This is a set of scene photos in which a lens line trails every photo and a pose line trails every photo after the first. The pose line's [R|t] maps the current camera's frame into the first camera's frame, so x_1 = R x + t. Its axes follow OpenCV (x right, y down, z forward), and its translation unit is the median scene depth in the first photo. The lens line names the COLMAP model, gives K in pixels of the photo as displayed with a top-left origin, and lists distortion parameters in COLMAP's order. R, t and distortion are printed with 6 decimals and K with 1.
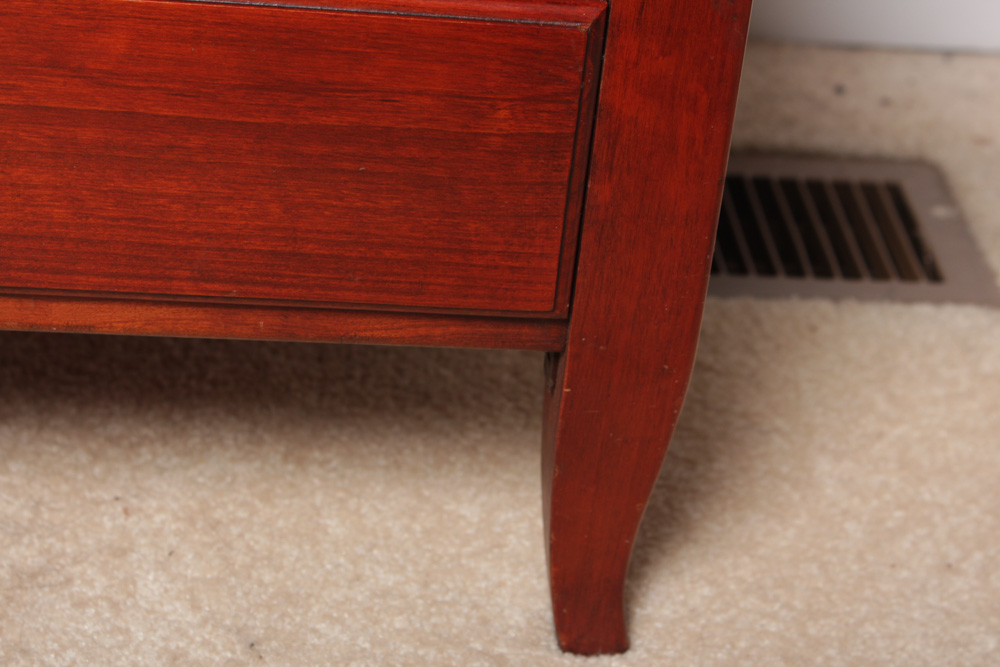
lens RADIAL K [[2397.0, 0, 499.0], [0, 2397.0, 332.4], [0, 0, 1]] dist [0.064372, 0.000000]
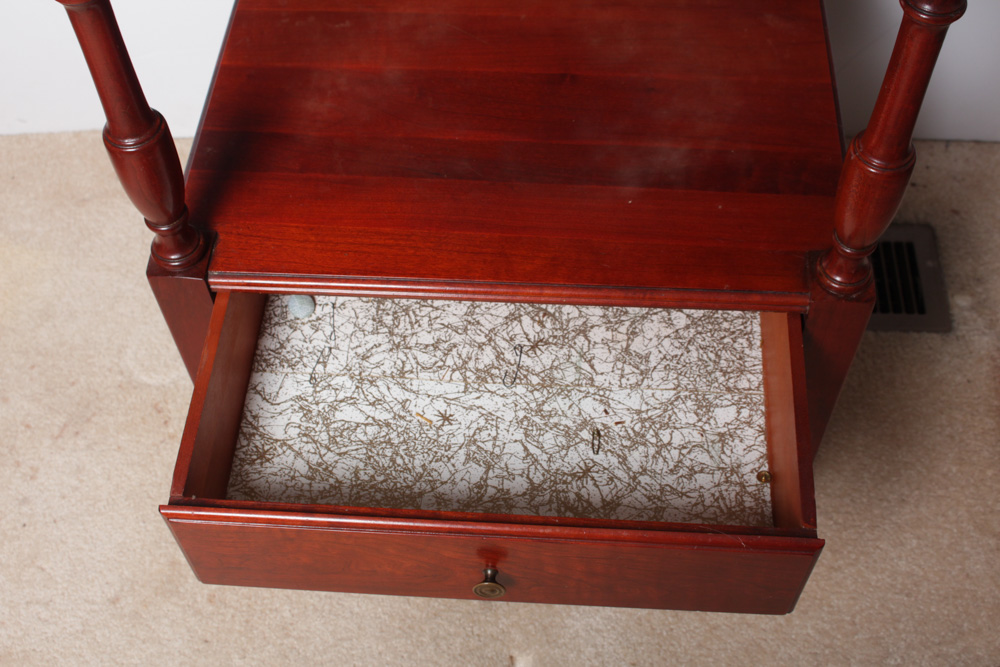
lens RADIAL K [[1204.0, 0, 498.4], [0, 1204.0, 335.0], [0, 0, 1]] dist [-0.086353, 0.000000]
pose [[0.983625, 0.045791, -0.174311, -0.021906], [0.030174, 0.911690, 0.409770, -0.592367], [0.177682, -0.408320, 0.895379, -0.128375]]
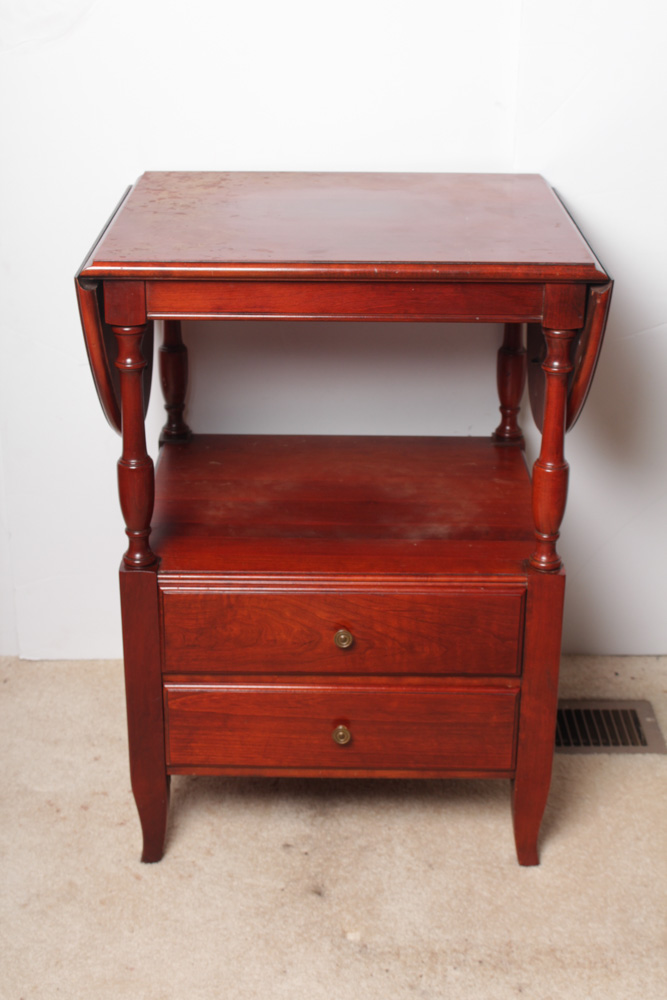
lens RADIAL K [[1588.8, 0, 338.8], [0, 1588.8, 504.1], [0, 0, 1]] dist [-0.073248, 0.000000]
pose [[0.993810, -0.048324, -0.100031, 0.019053], [0.033456, 0.988821, -0.145305, -0.054864], [0.105935, 0.141059, 0.984317, -1.245108]]
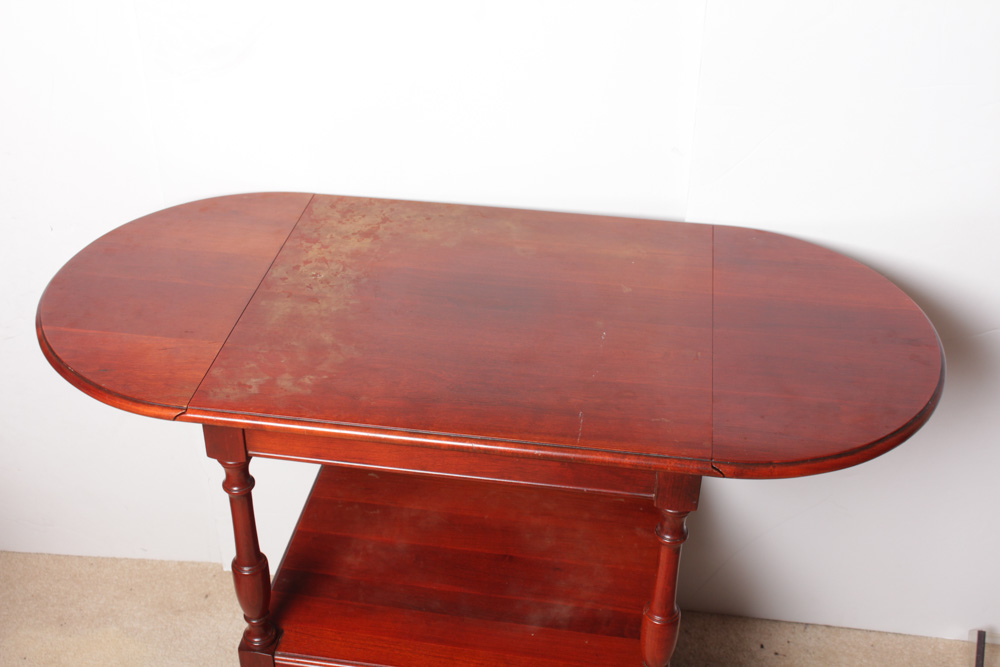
lens RADIAL K [[1243.6, 0, 499.1], [0, 1243.6, 331.7], [0, 0, 1]] dist [-0.088553, 0.000000]
pose [[0.971988, 0.054067, -0.228729, 0.214564], [-0.046788, 0.998214, 0.037131, -0.748202], [0.230328, -0.025390, 0.972782, -0.784975]]
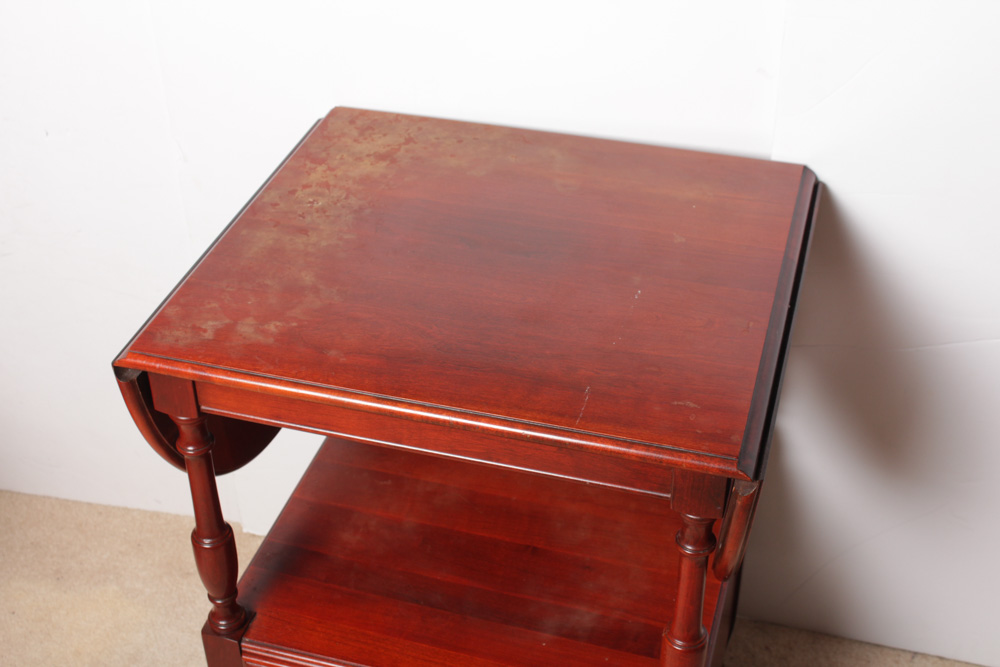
lens RADIAL K [[1382.2, 0, 494.6], [0, 1382.2, 328.2], [0, 0, 1]] dist [-0.065068, 0.000000]
pose [[0.929515, 0.123791, -0.347386, 0.339894], [-0.098218, 0.991055, 0.090355, -0.769797], [0.355464, -0.049867, 0.933359, -0.624914]]
